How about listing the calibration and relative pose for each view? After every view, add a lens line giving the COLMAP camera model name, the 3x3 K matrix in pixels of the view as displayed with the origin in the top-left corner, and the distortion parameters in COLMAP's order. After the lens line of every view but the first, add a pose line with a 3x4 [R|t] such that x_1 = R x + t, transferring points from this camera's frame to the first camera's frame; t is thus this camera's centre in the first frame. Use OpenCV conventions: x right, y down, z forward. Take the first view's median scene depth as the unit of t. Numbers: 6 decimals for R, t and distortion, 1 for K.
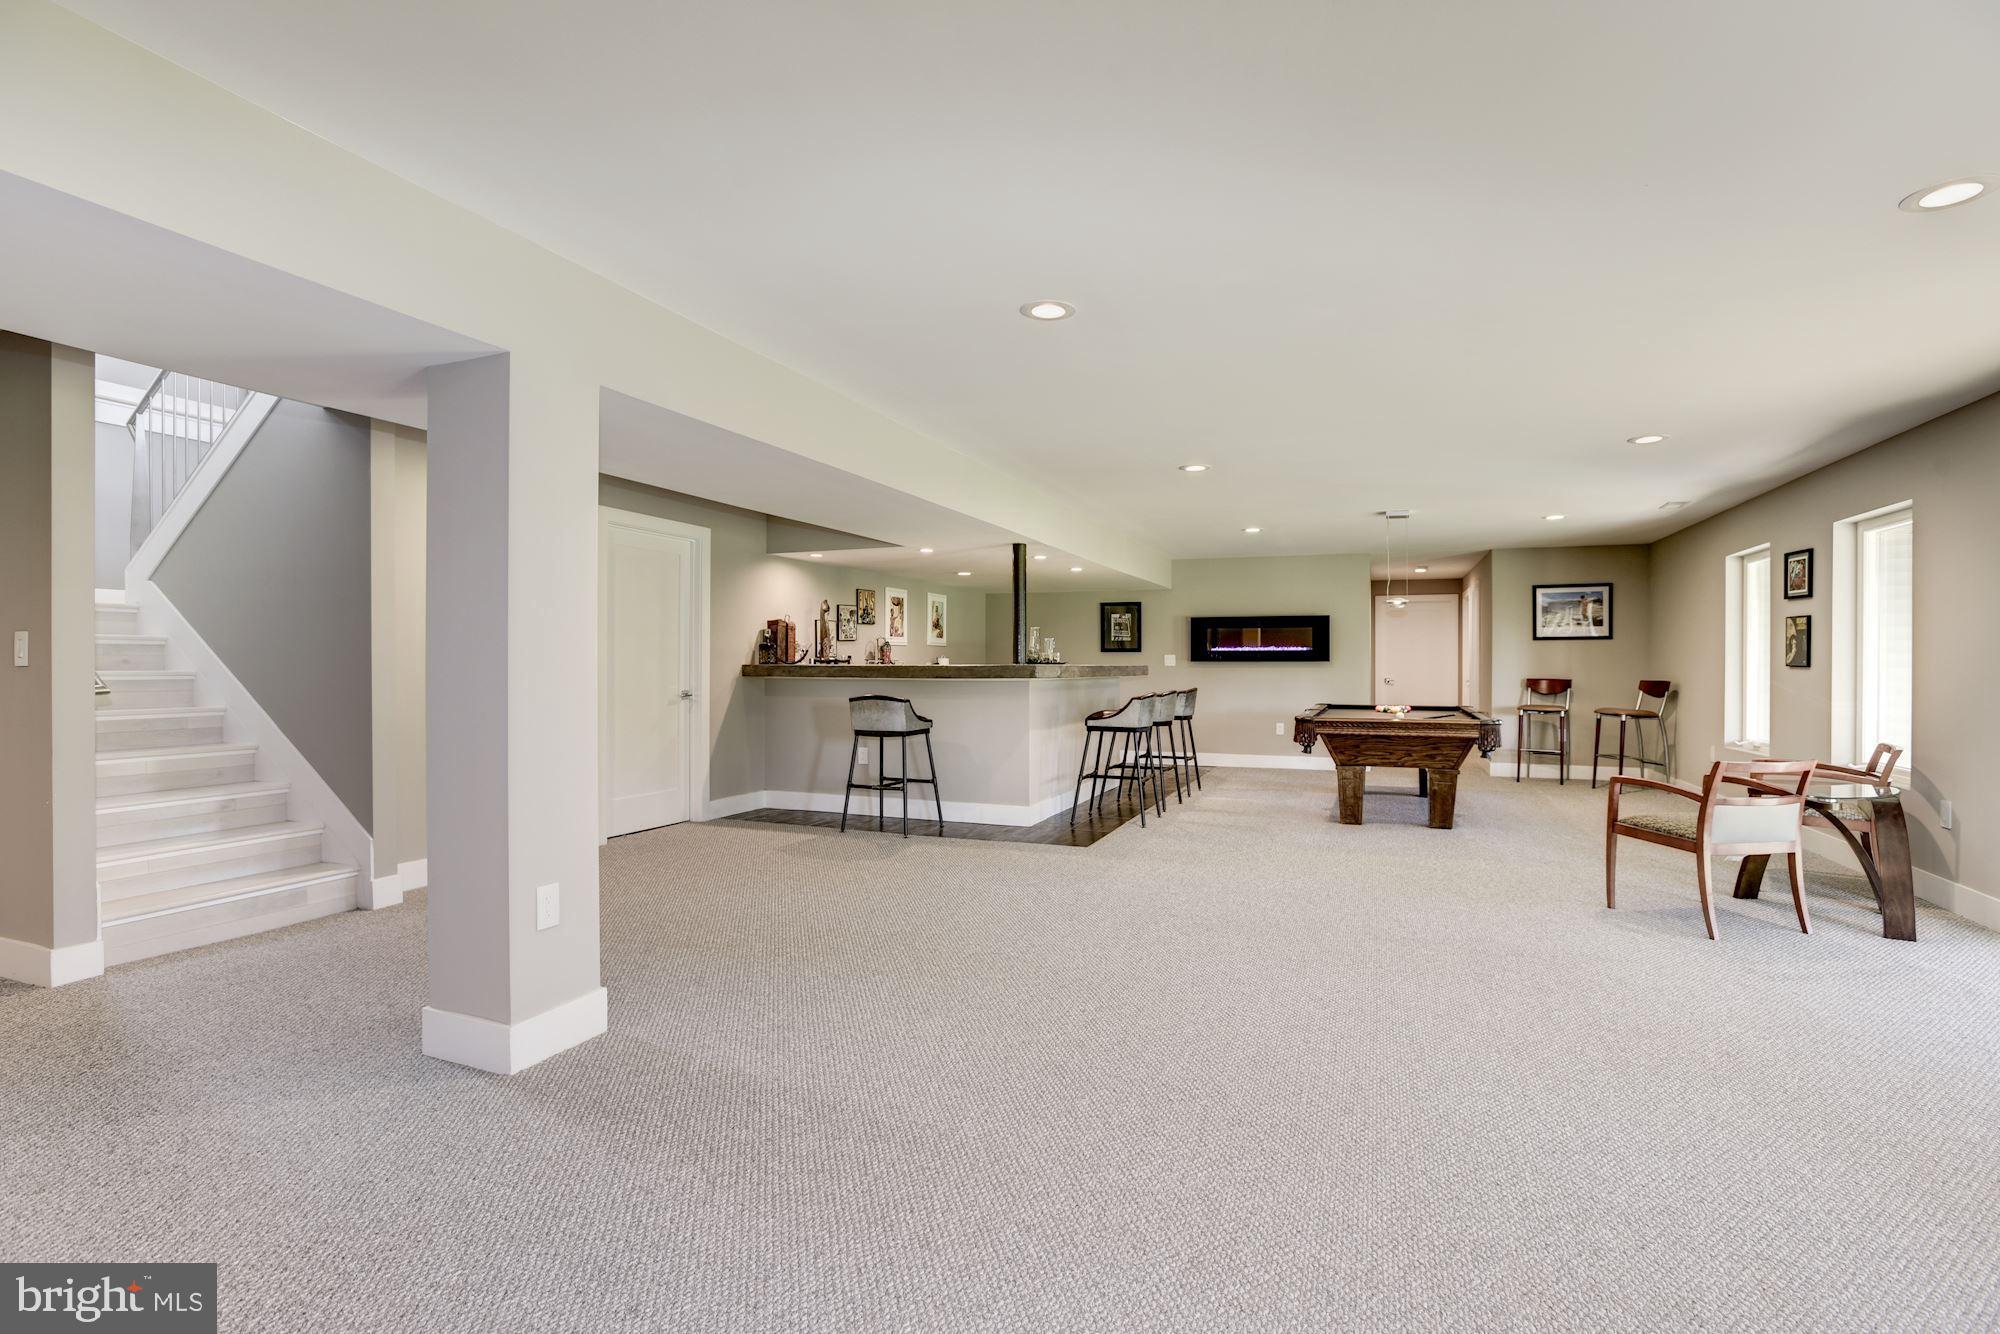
lens RADIAL K [[961.9, 0, 1003.5], [0, 961.9, 664.2], [0, 0, 1]] dist [-0.041320, 0.002578]
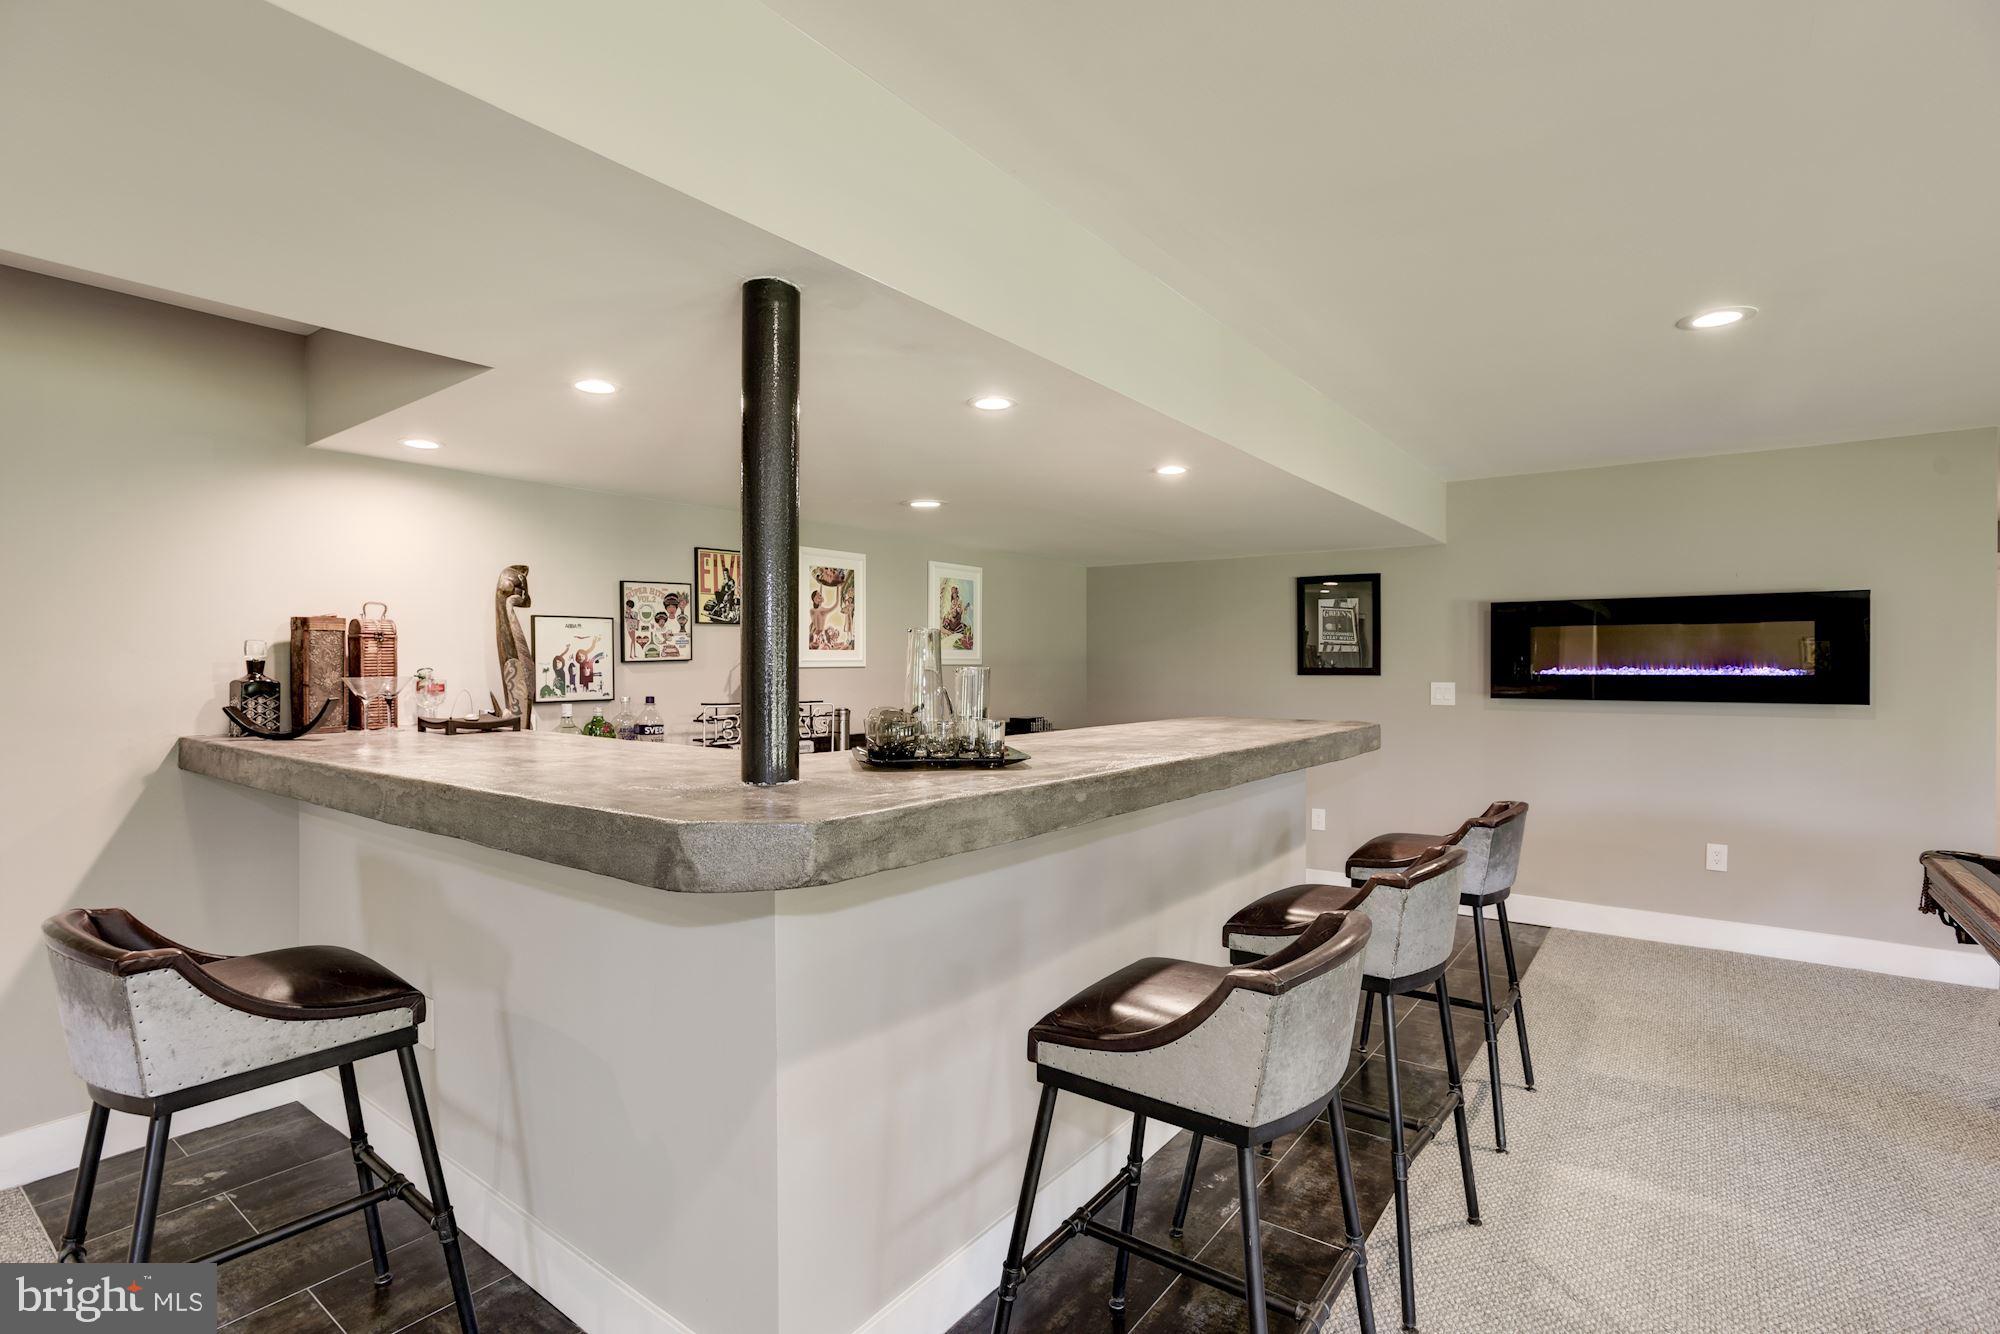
lens RADIAL K [[961.9, 0, 1006.1], [0, 961.9, 674.7], [0, 0, 1]] dist [-0.041320, 0.002578]
pose [[0.966357, 0.001951, -0.257197, 0.113112], [0.000706, 0.999947, 0.010239, -0.024360], [0.257204, -0.010076, 0.966305, 0.647210]]
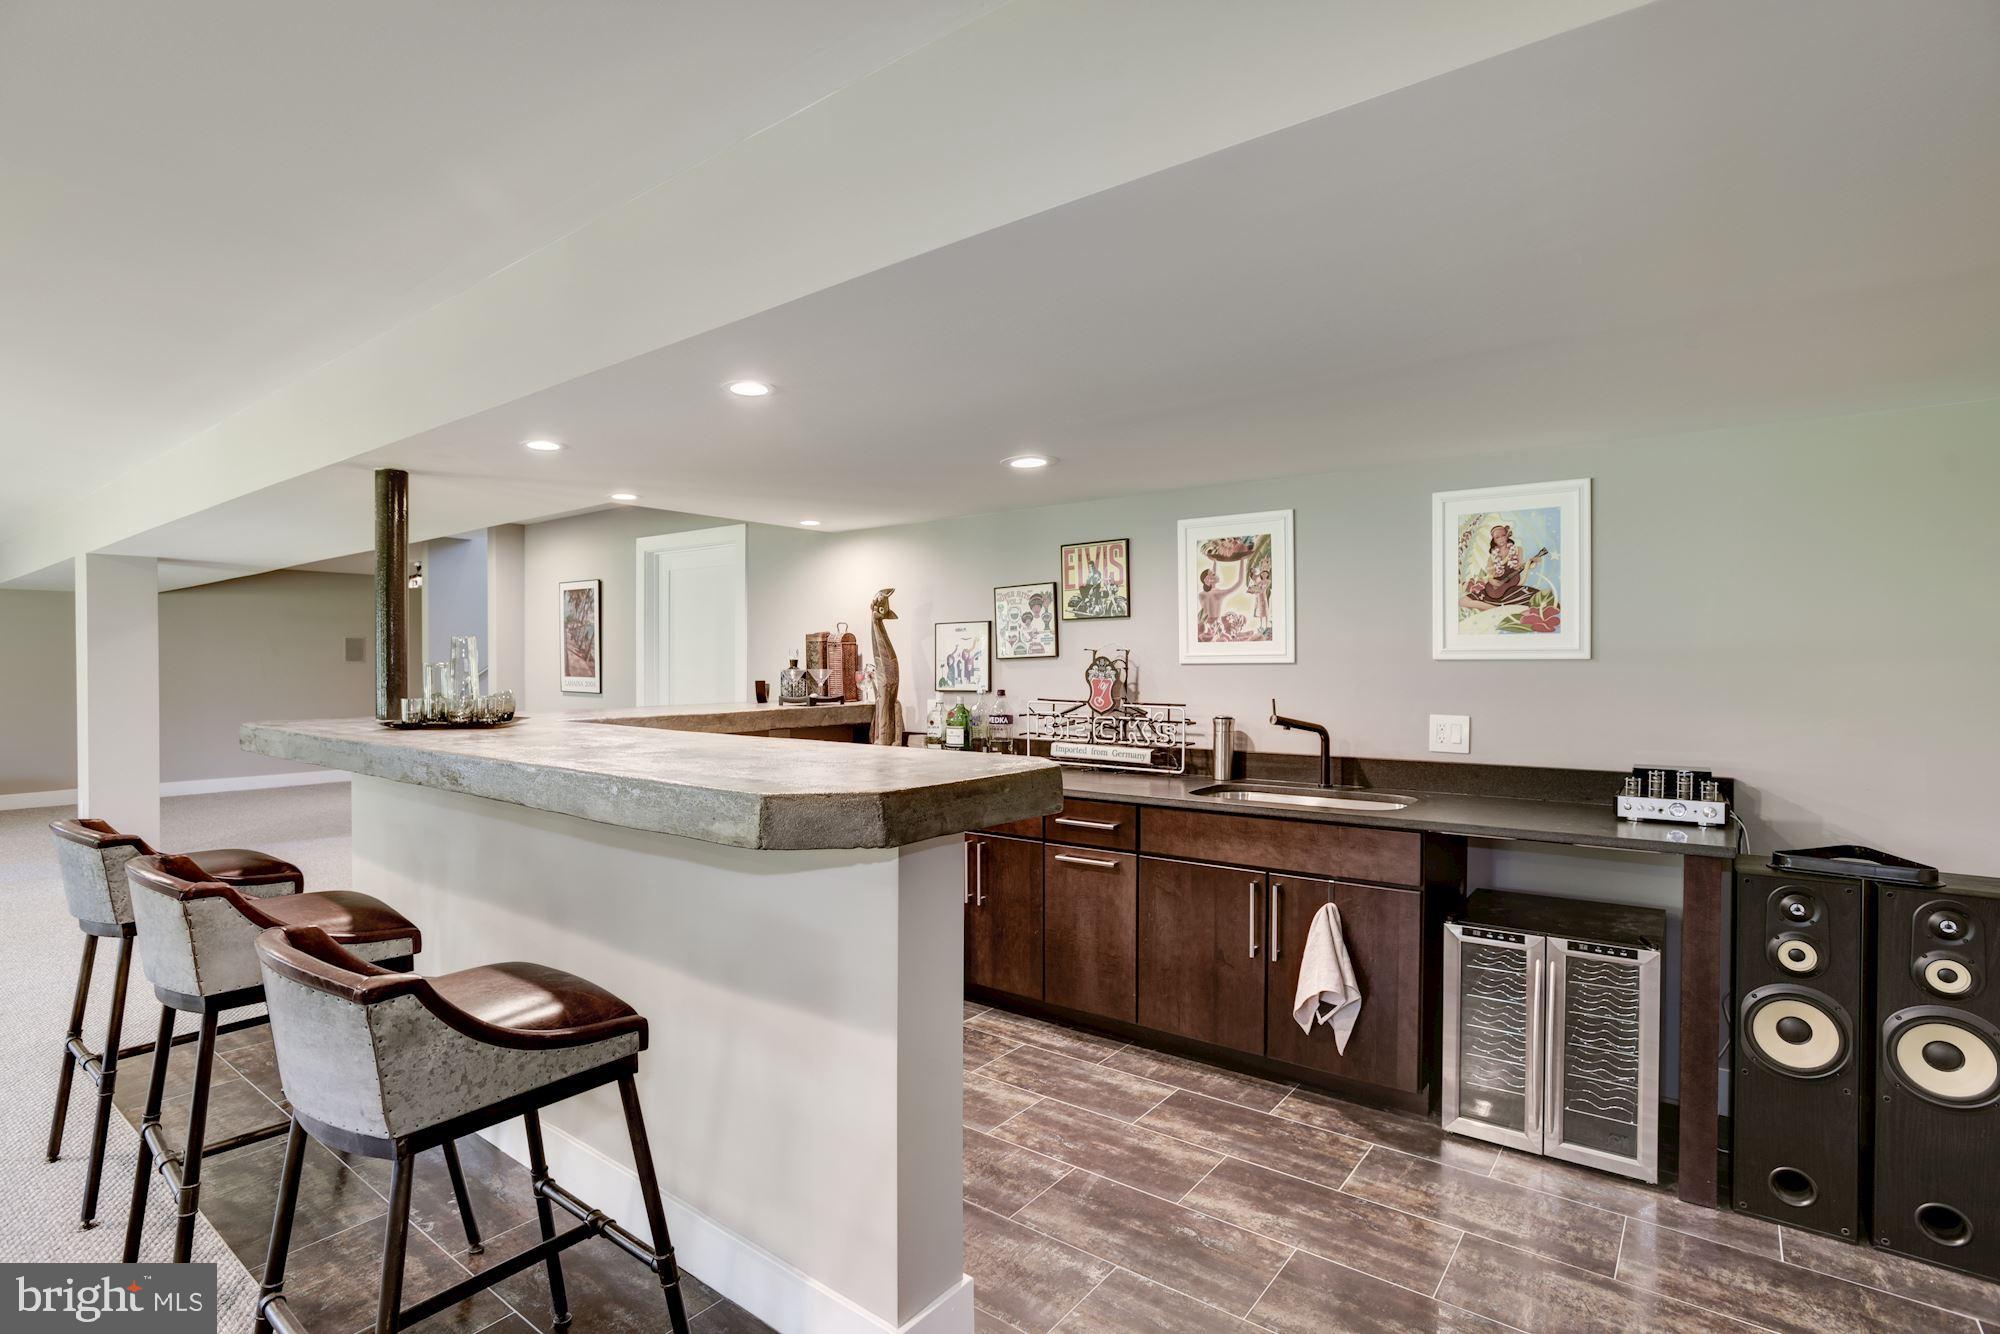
lens RADIAL K [[961.9, 0, 998.5], [0, 961.9, 677.4], [0, 0, 1]] dist [-0.041320, 0.002578]
pose [[-0.261218, -0.002871, -0.965276, 0.324109], [-0.009297, 0.999957, -0.000459, -0.015499], [0.965235, 0.008855, -0.261233, 1.174377]]
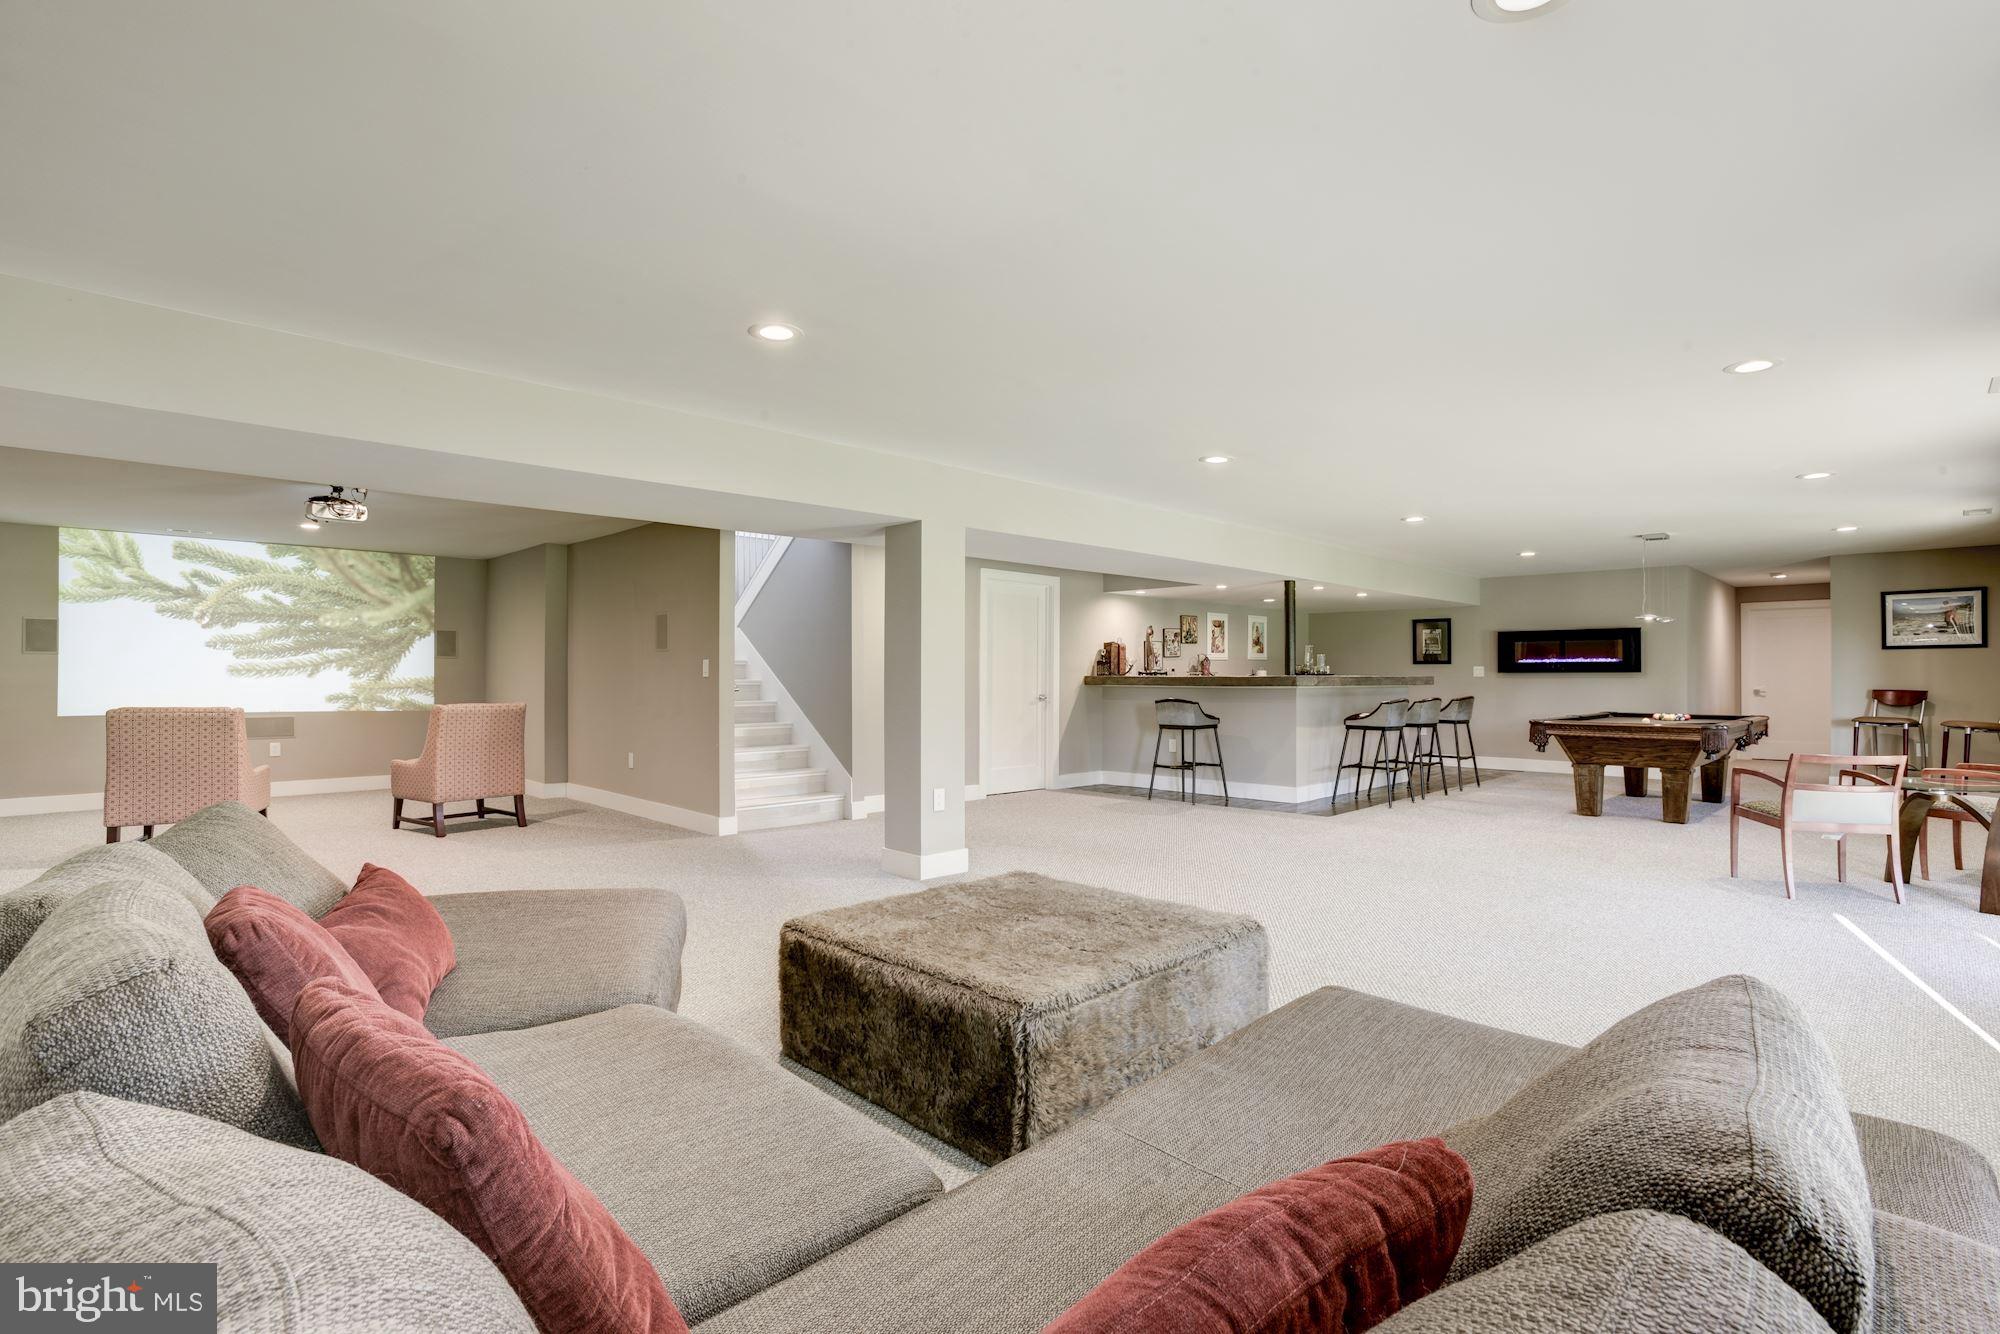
lens RADIAL K [[961.9, 0, 1011.1], [0, 961.9, 667.3], [0, 0, 1]] dist [-0.041320, 0.002578]
pose [[0.920491, -0.004842, -0.390733, 0.141761], [0.001361, 0.999957, -0.009185, 0.000332], [0.390761, 0.007922, 0.920458, -0.251377]]
